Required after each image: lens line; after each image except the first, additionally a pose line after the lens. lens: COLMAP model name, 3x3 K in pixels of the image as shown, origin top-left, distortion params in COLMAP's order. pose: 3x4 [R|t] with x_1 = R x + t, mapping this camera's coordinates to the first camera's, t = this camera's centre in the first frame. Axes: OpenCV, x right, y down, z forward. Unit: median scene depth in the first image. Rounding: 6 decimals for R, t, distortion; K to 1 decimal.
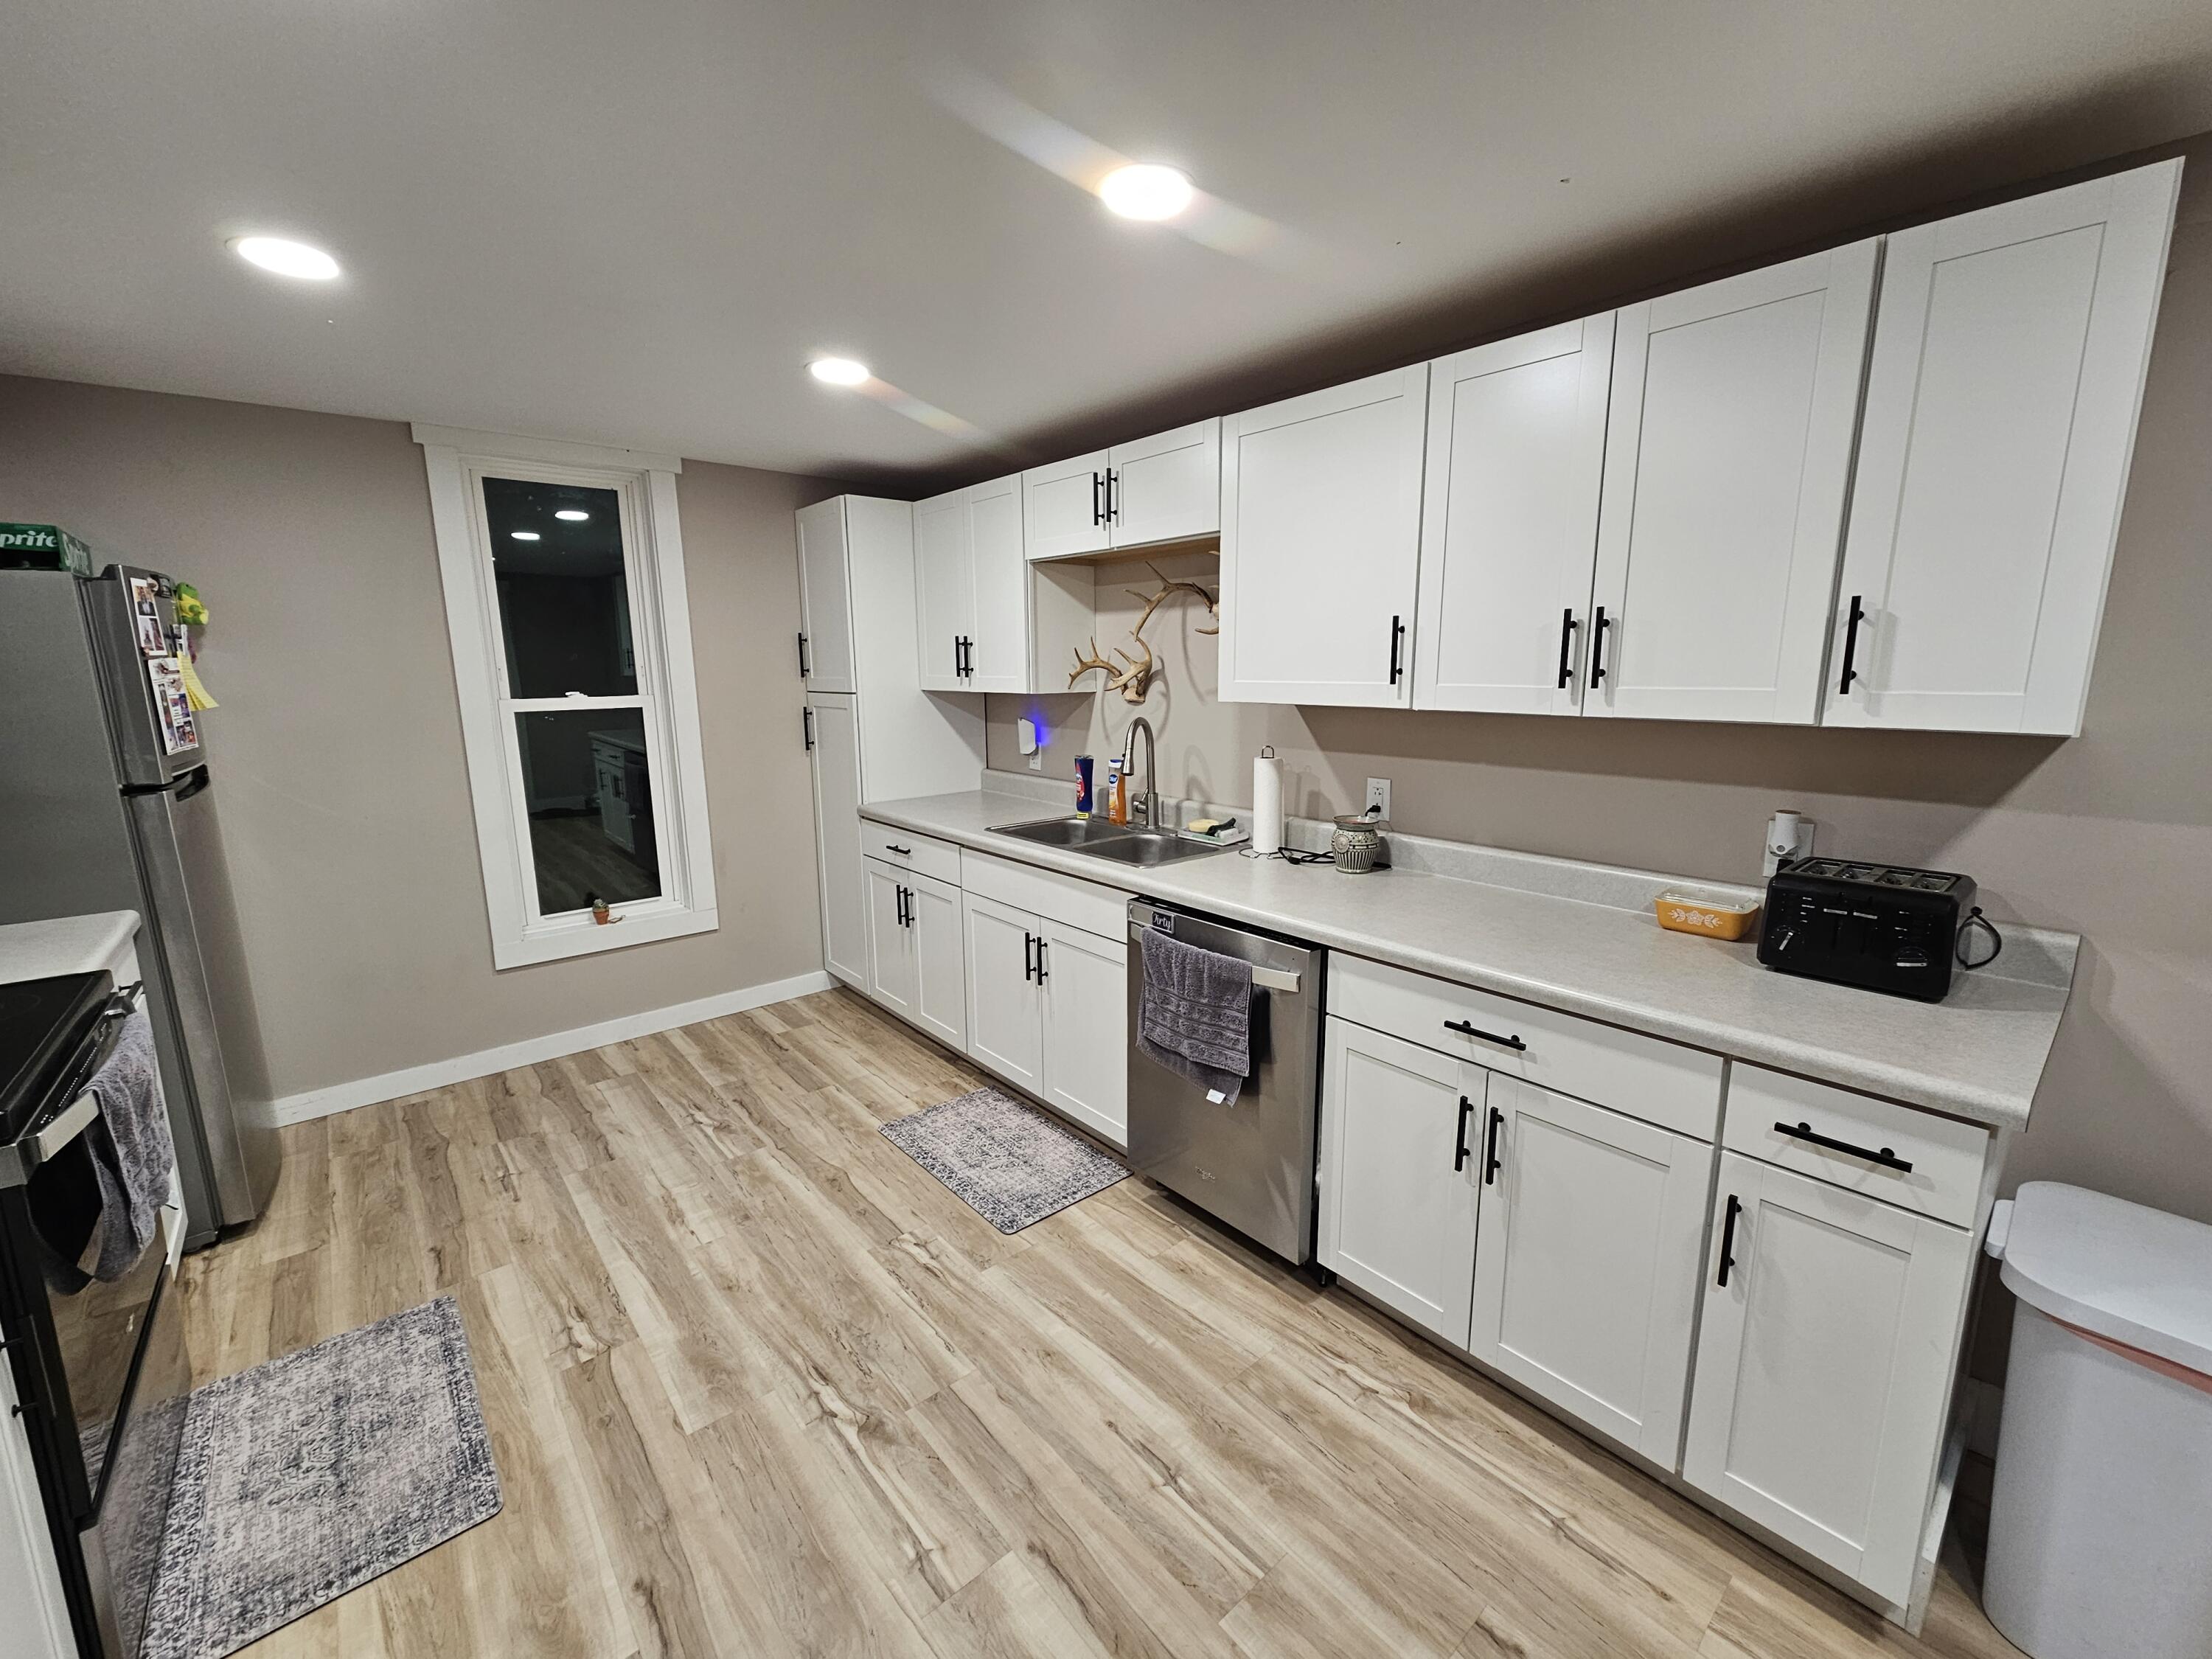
lens RADIAL K [[906.0, 0, 1104.8], [0, 906.0, 829.4], [0, 0, 1]] dist [-0.000284, 0.001146]
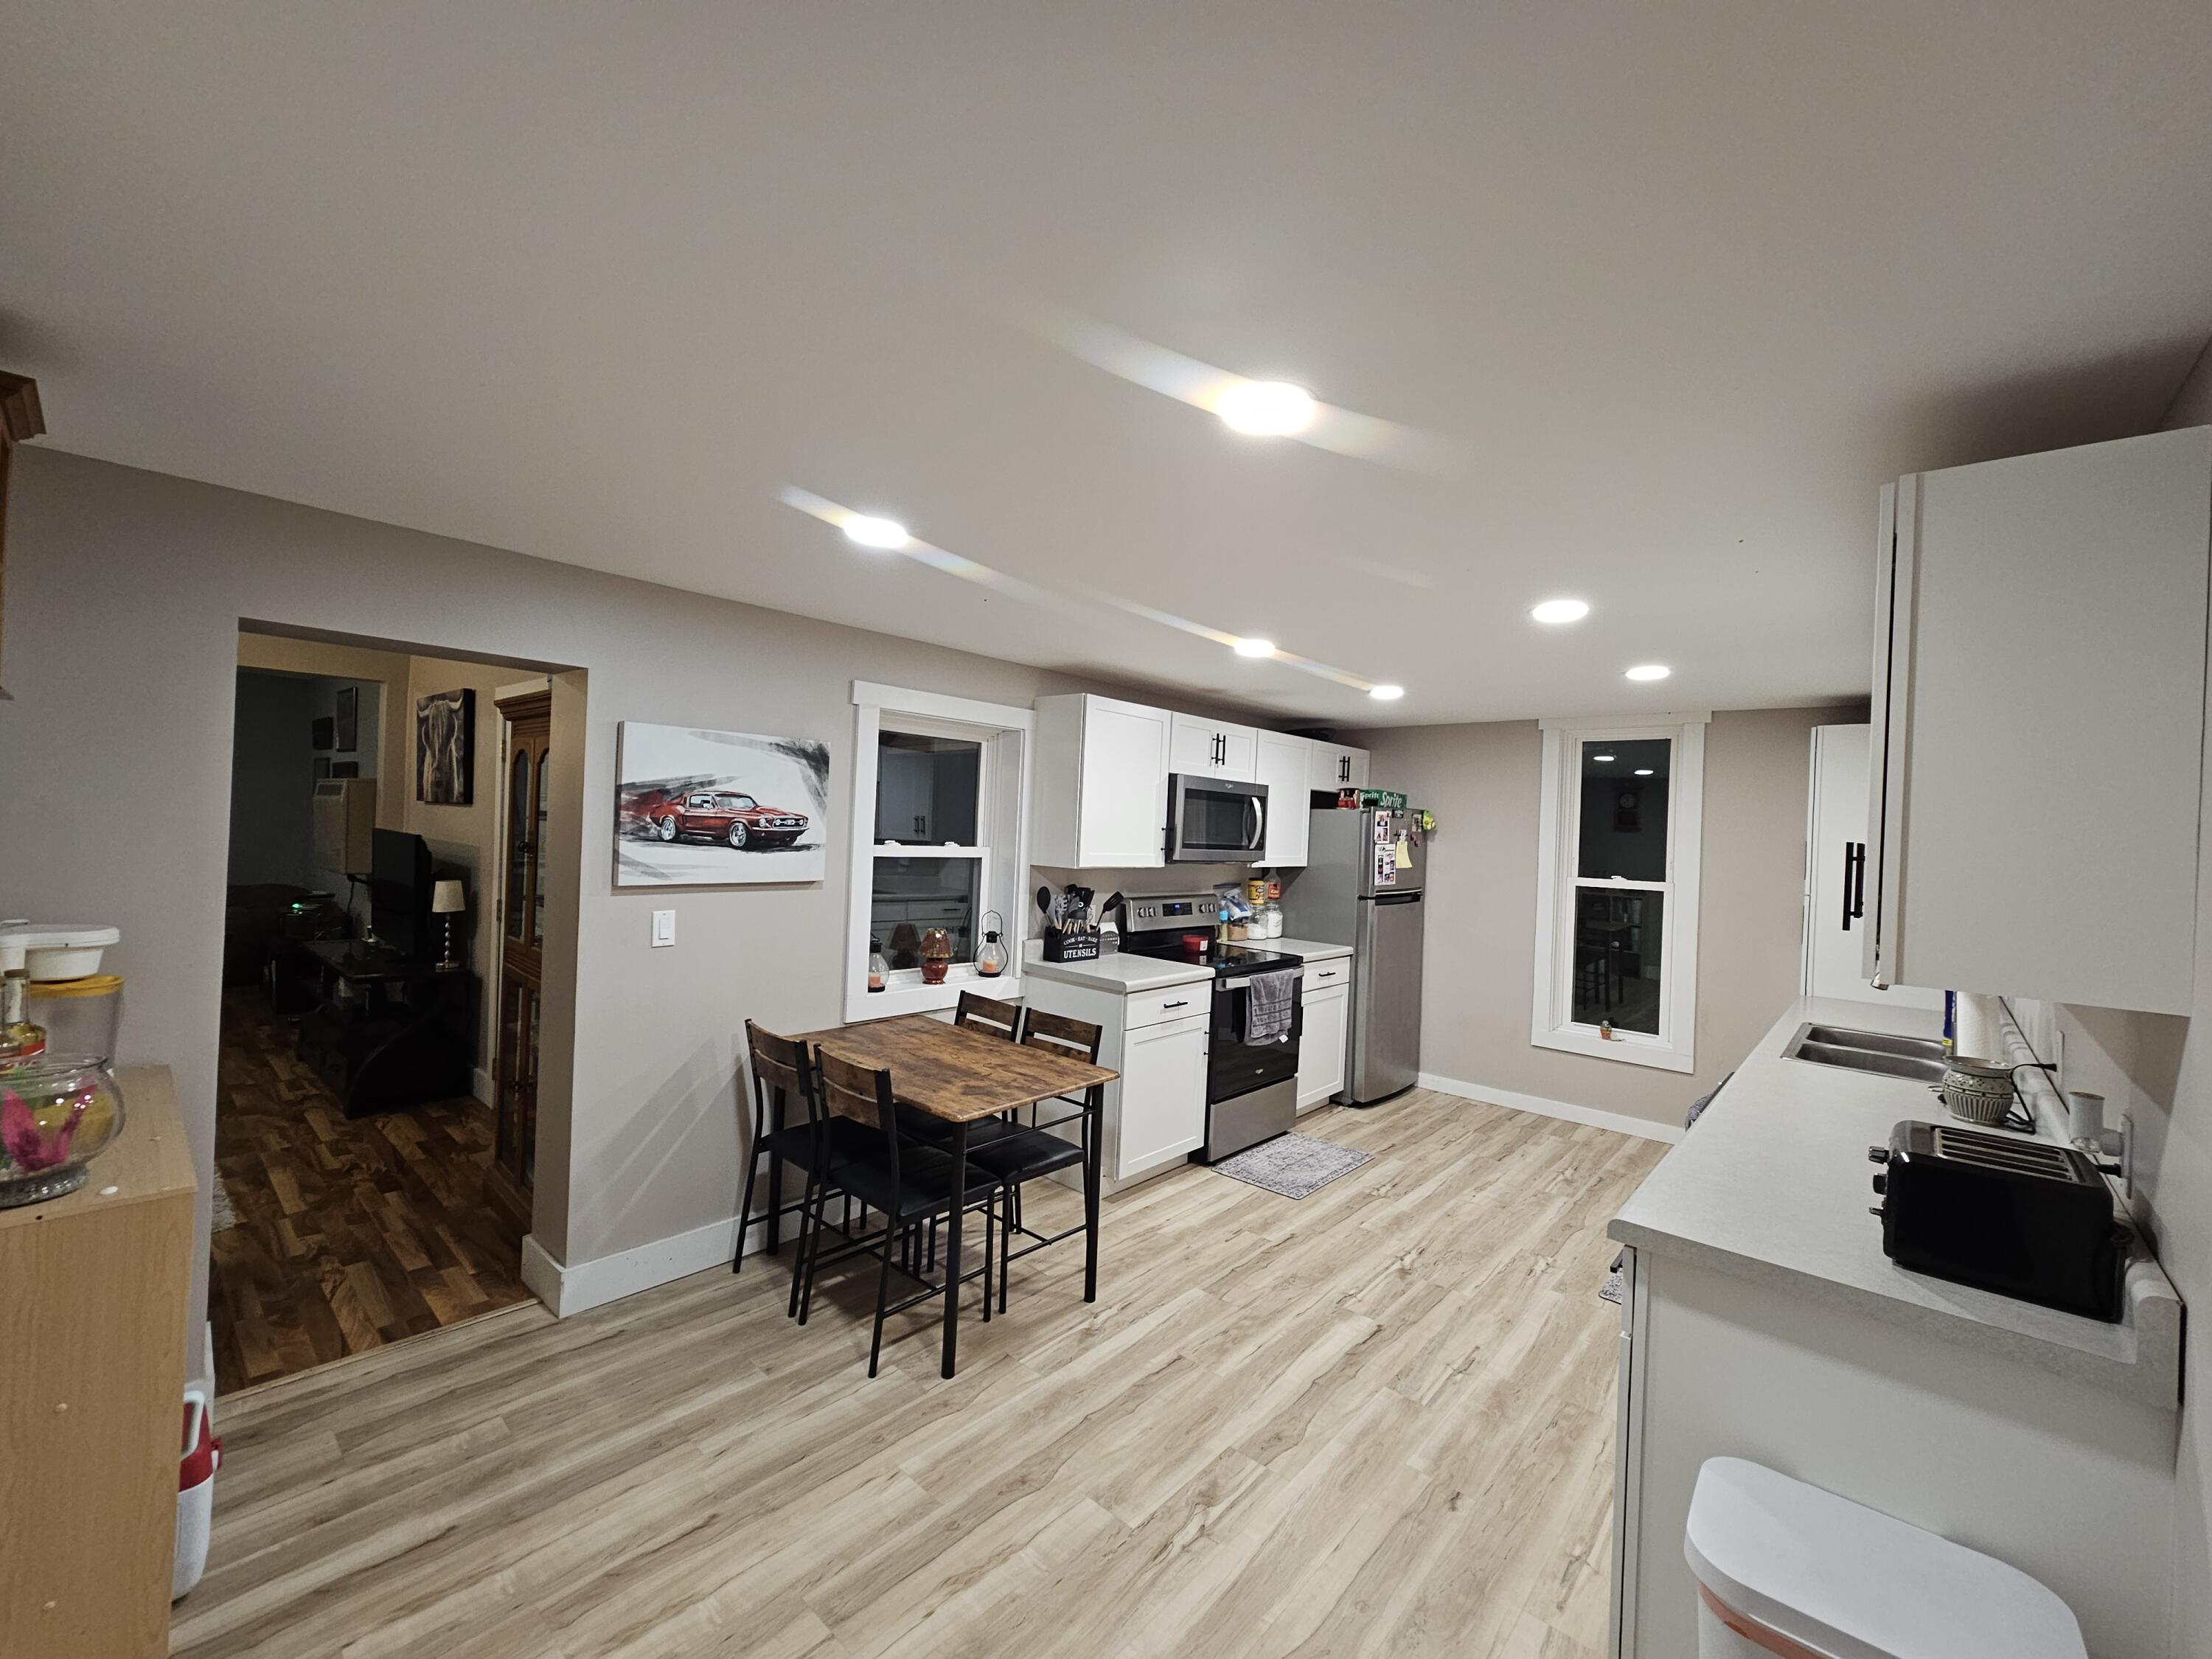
lens RADIAL K [[906.0, 0, 1102.4], [0, 906.0, 829.4], [0, 0, 1]] dist [-0.000284, 0.001146]
pose [[0.131890, 0.018118, -0.991099, 1.045210], [-0.220881, 0.975232, -0.011565, -0.034904], [0.966342, 0.220440, 0.132625, -0.015025]]
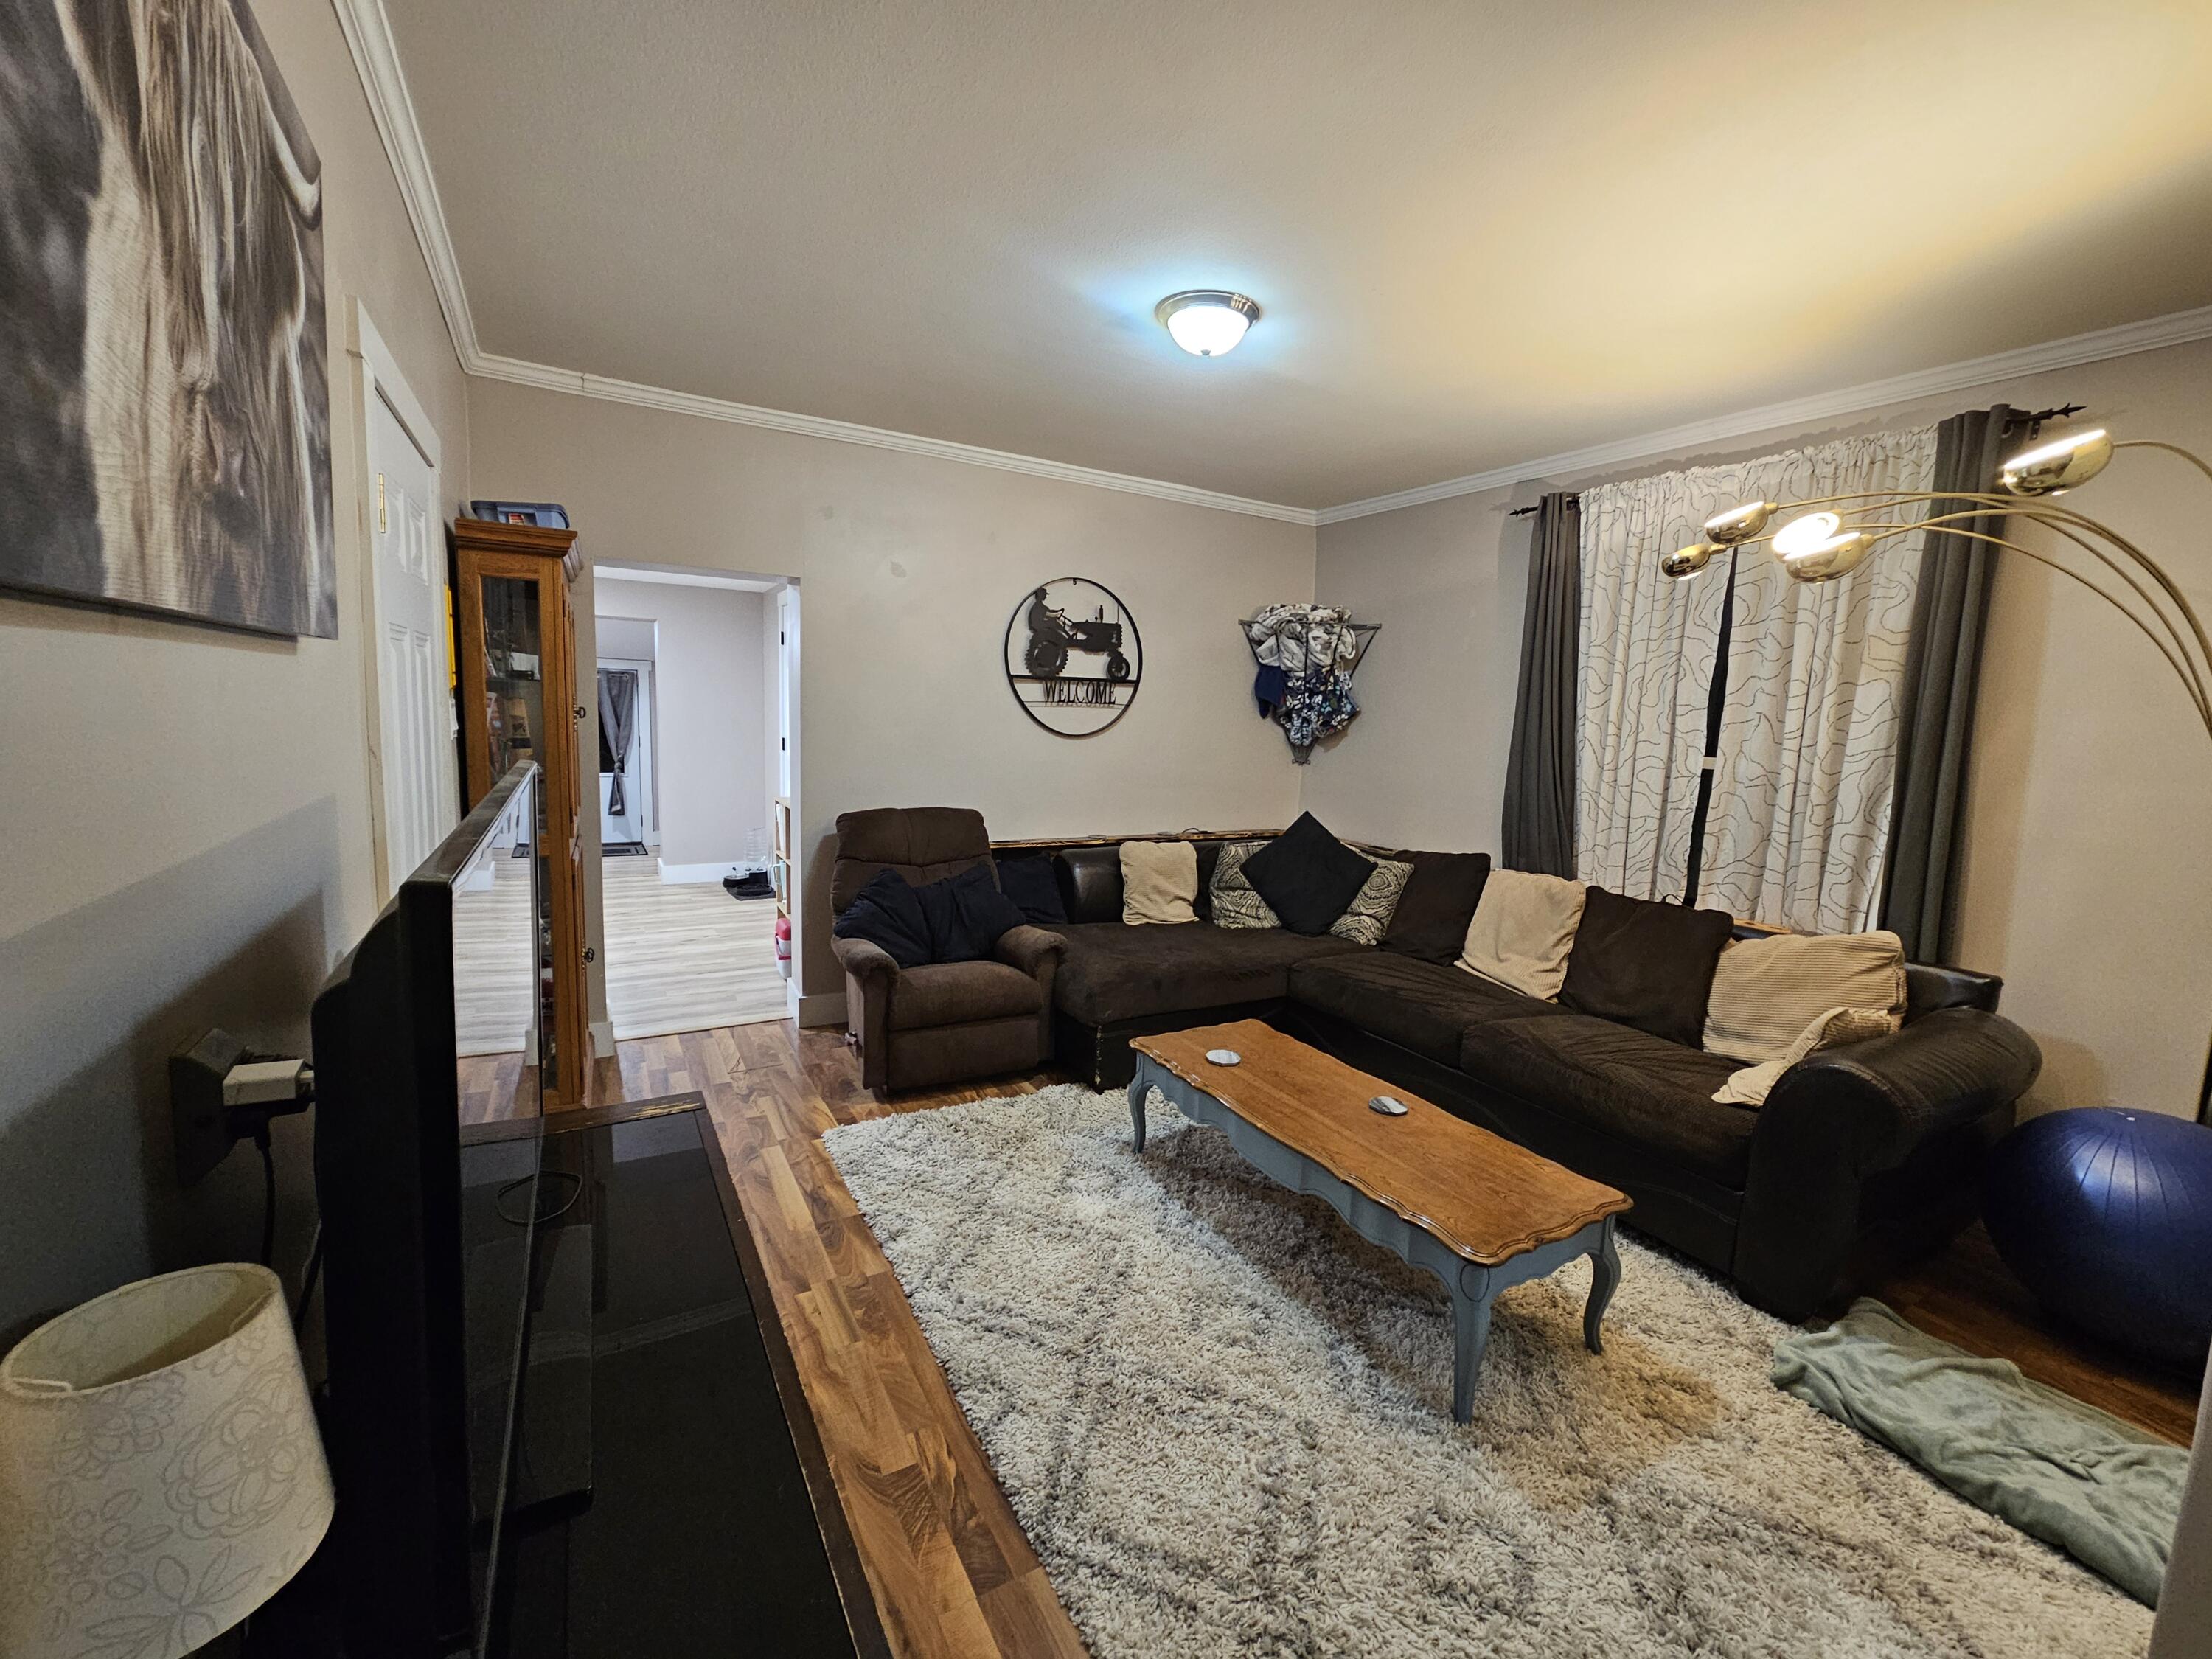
lens RADIAL K [[906.0, 0, 1101.1], [0, 906.0, 823.2], [0, 0, 1]] dist [-0.000284, 0.001146]
pose [[0.193049, -0.107682, 0.975262, -1.463007], [0.135263, 0.987390, 0.082246, 0.300903], [-0.971821, 0.116039, 0.205180, -1.580830]]
